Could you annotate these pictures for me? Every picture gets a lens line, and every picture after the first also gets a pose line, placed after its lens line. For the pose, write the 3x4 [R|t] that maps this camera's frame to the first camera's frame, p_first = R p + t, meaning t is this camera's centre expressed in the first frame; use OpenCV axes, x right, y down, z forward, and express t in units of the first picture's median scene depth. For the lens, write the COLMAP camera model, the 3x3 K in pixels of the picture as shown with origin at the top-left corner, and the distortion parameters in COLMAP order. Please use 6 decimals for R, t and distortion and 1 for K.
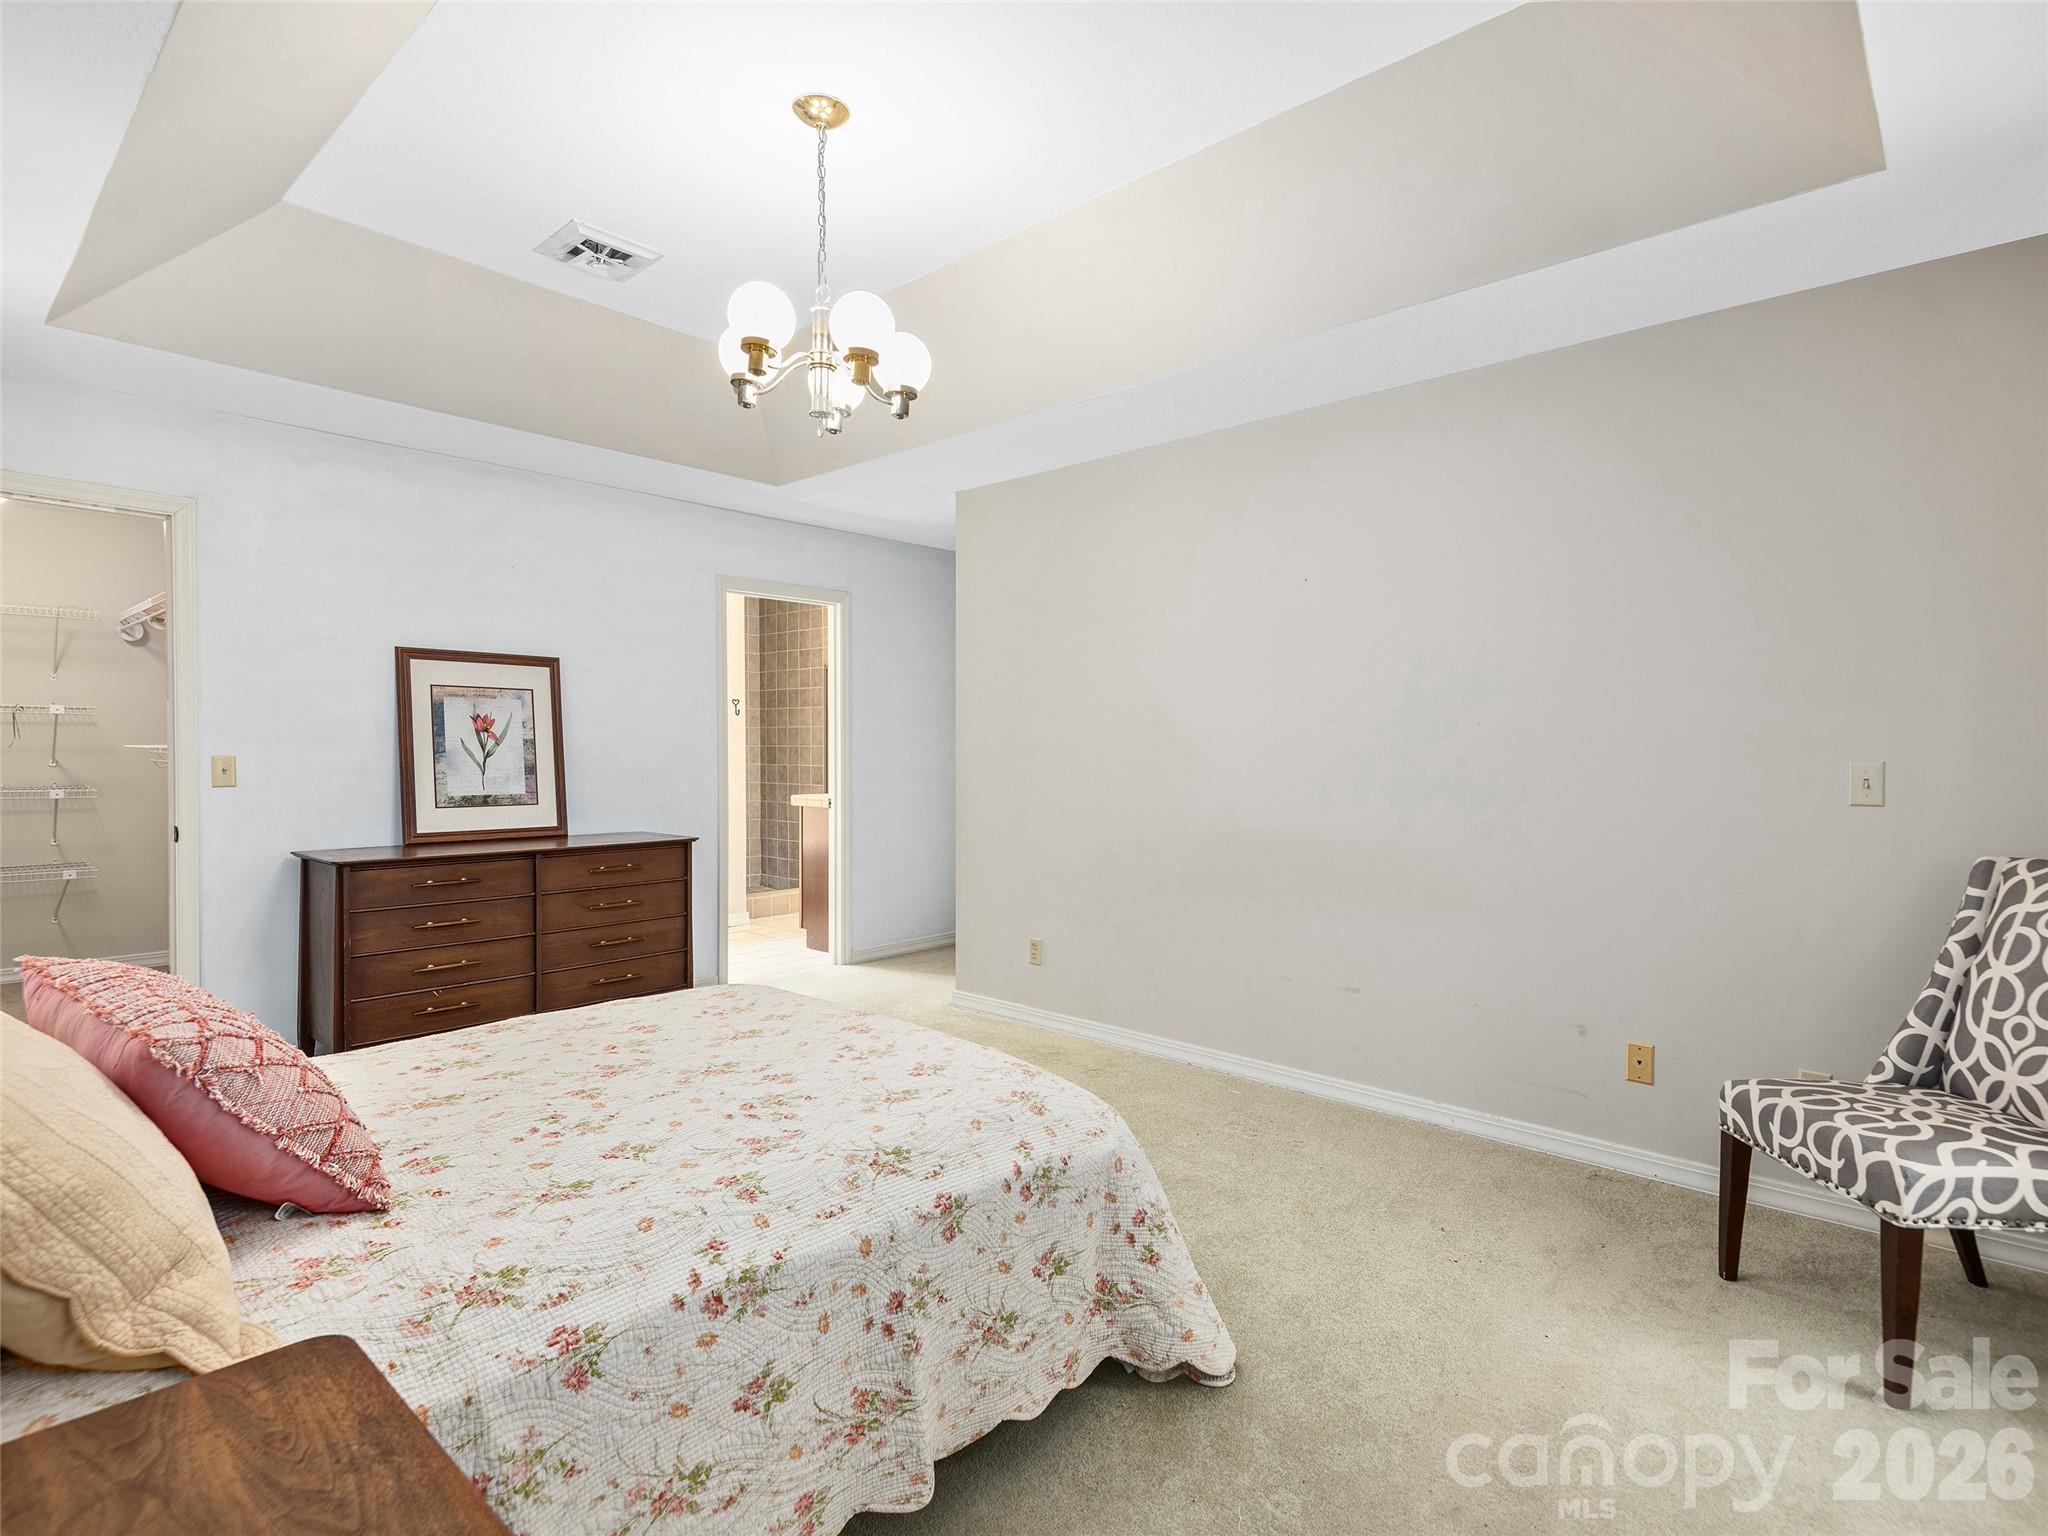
lens RADIAL K [[1058.7, 0, 1028.8], [0, 1058.7, 768.0], [0, 0, 1]] dist [0.019226, -0.006227]
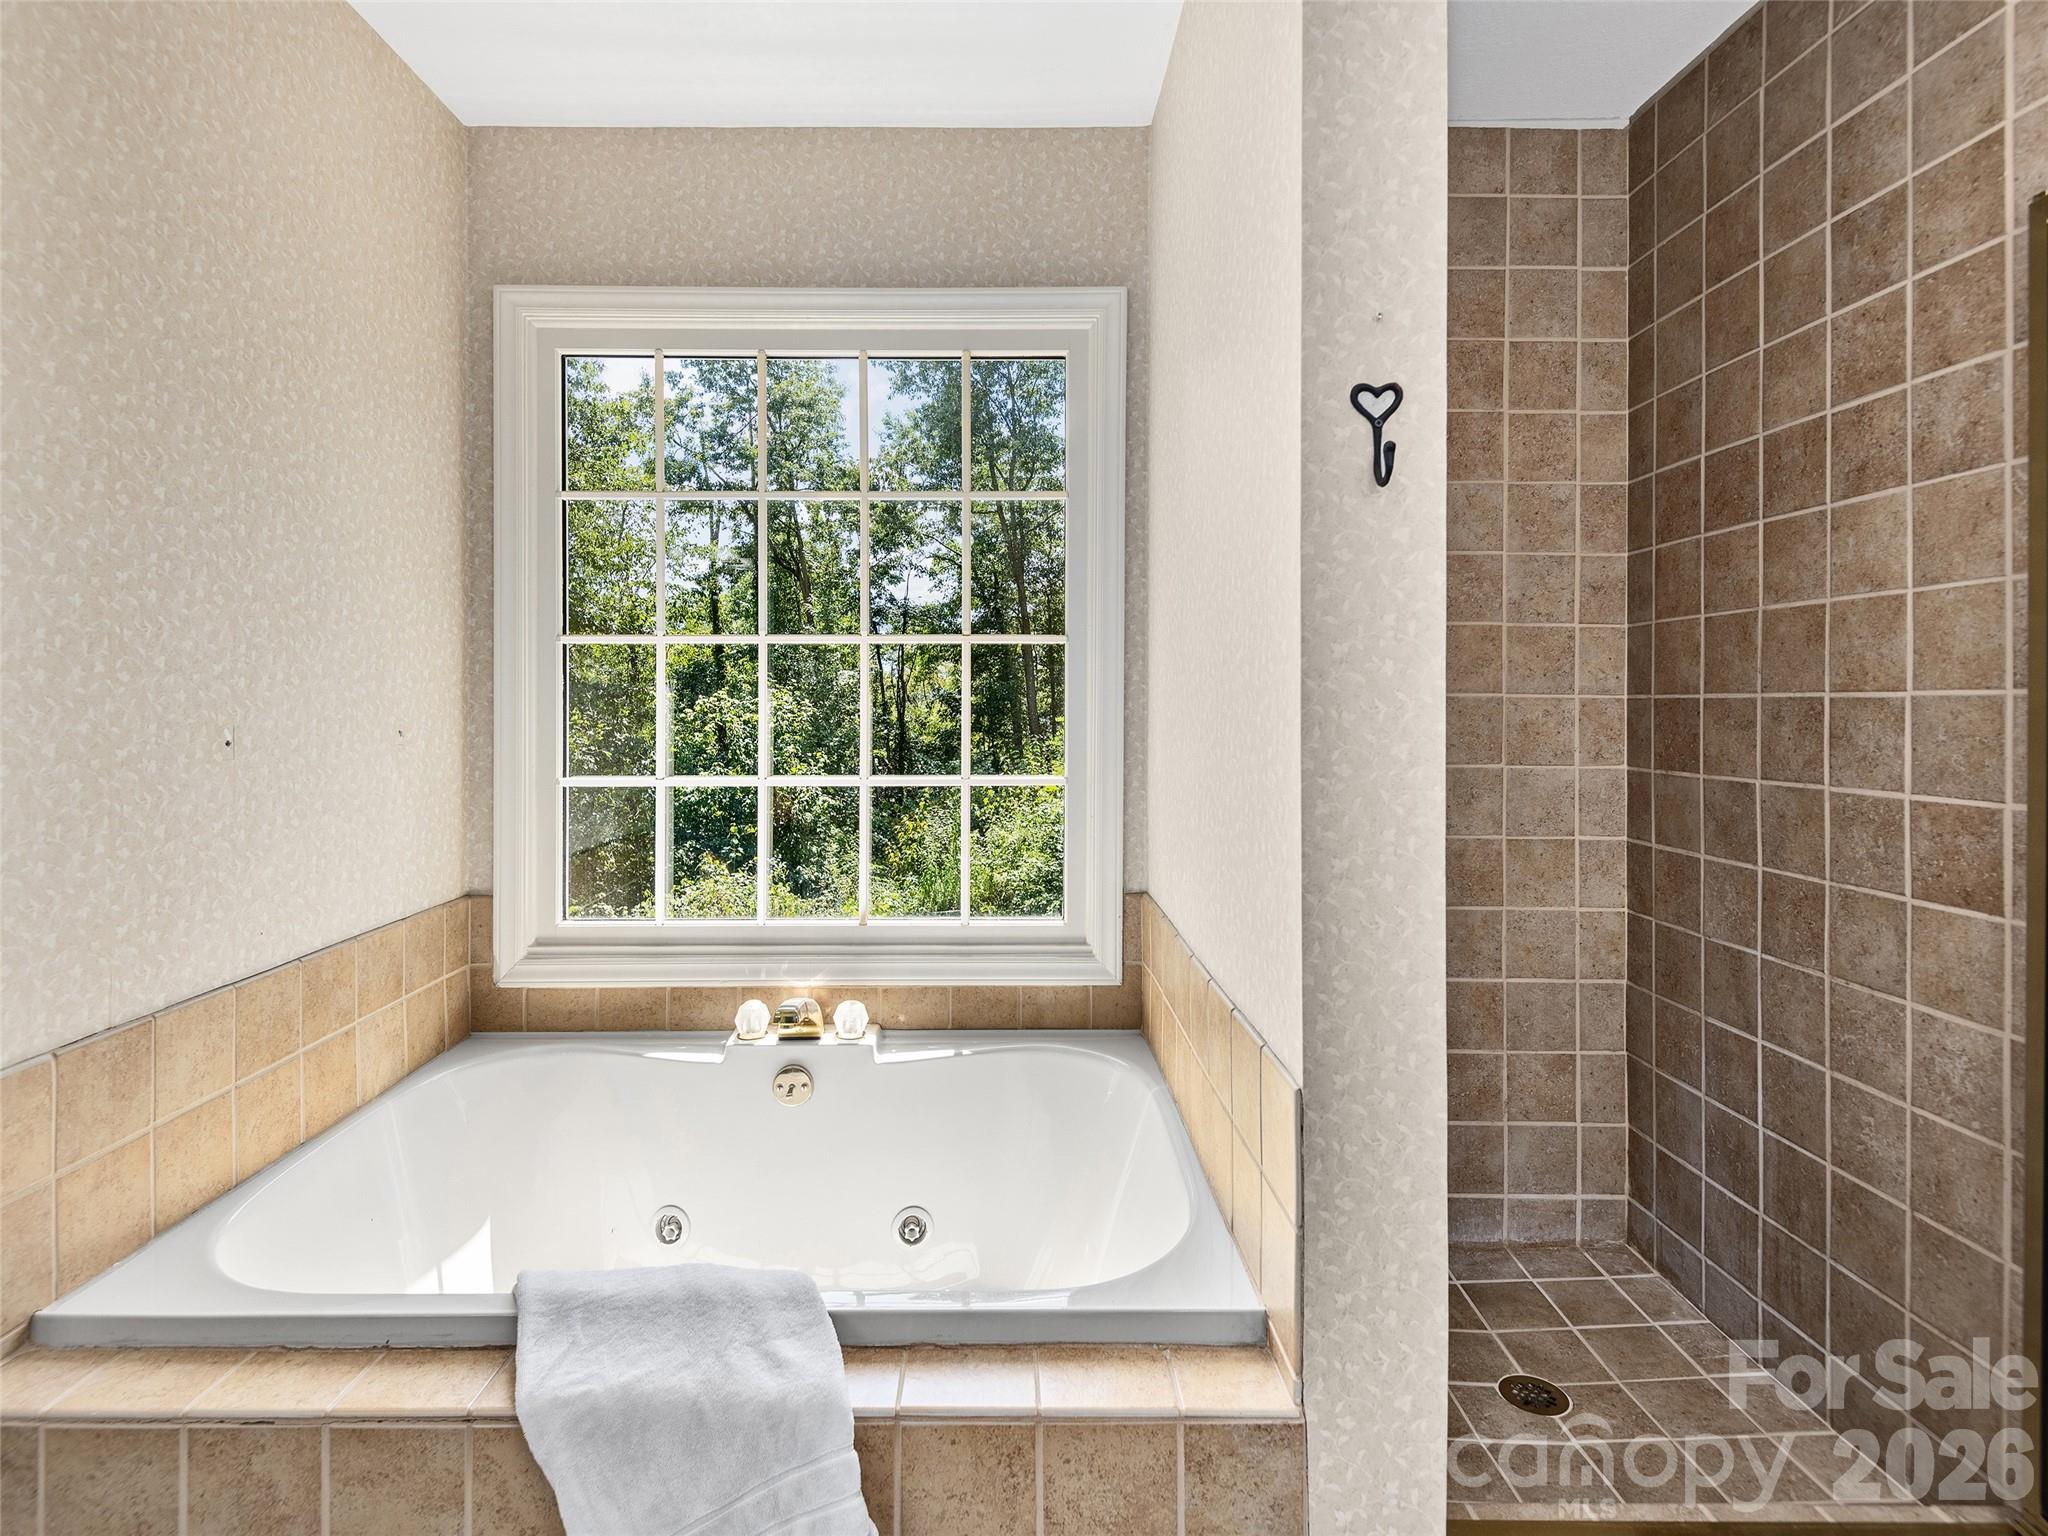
lens RADIAL K [[1058.7, 0, 1018.7], [0, 1058.7, 714.8], [0, 0, 1]] dist [0.019226, -0.006227]
pose [[0.682332, 0.001700, -0.731040, -0.166950], [-0.016065, 0.999791, -0.012669, -0.010911], [0.730866, 0.020389, 0.682217, 0.721582]]
